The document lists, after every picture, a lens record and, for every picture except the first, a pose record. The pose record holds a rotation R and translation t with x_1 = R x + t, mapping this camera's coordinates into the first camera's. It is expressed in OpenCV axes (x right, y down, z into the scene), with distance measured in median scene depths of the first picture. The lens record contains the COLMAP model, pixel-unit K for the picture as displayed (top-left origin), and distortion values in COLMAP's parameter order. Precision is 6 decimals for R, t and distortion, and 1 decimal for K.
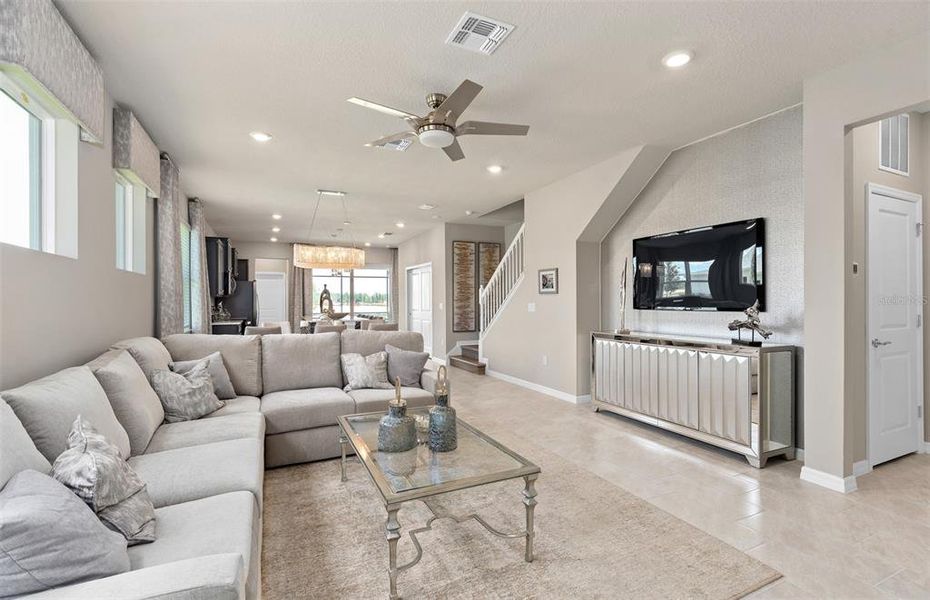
lens RADIAL K [[427.1, 0, 464.3], [0, 427.1, 302.3], [0, 0, 1]] dist [-0.010718, -0.000081]
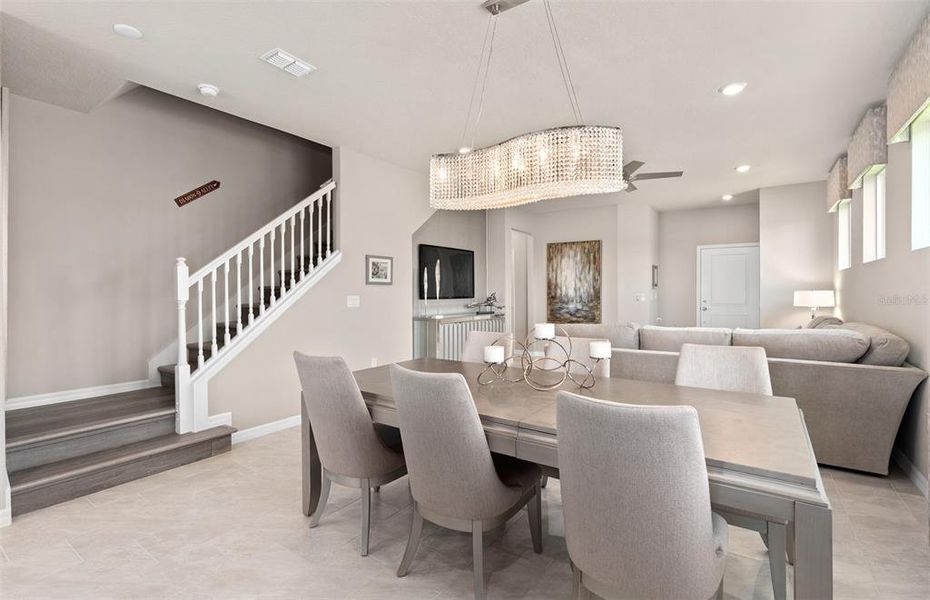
lens RADIAL K [[427.1, 0, 461.7], [0, 427.1, 293.3], [0, 0, 1]] dist [-0.010718, -0.000081]
pose [[-0.510279, 0.005259, 0.859993, -0.643682], [0.011532, 0.999933, 0.000728, -0.001181], [-0.859932, 0.010289, -0.510305, 1.320691]]
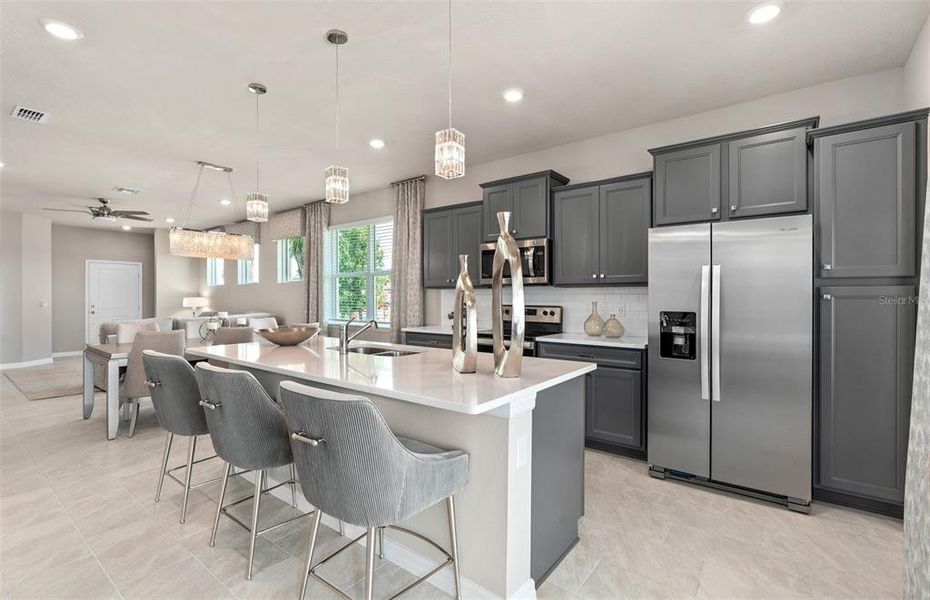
lens RADIAL K [[427.1, 0, 461.0], [0, 427.1, 296.9], [0, 0, 1]] dist [-0.010718, -0.000081]
pose [[-0.892593, 0.007242, -0.450805, -0.393464], [0.003781, 0.999956, 0.008576, -0.009539], [0.450848, 0.005950, -0.892581, 2.079448]]
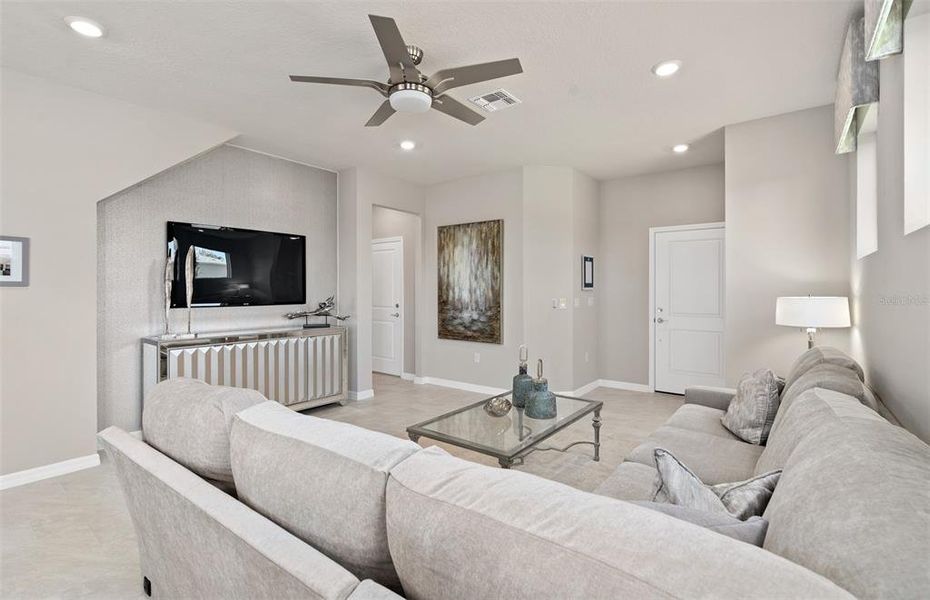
lens RADIAL K [[427.1, 0, 459.3], [0, 427.1, 287.5], [0, 0, 1]] dist [-0.010718, -0.000081]
pose [[-0.461133, 0.011287, 0.887259, -0.484484], [0.008974, 0.999927, -0.008056, -0.009436], [-0.887285, 0.004248, -0.461201, 0.754434]]
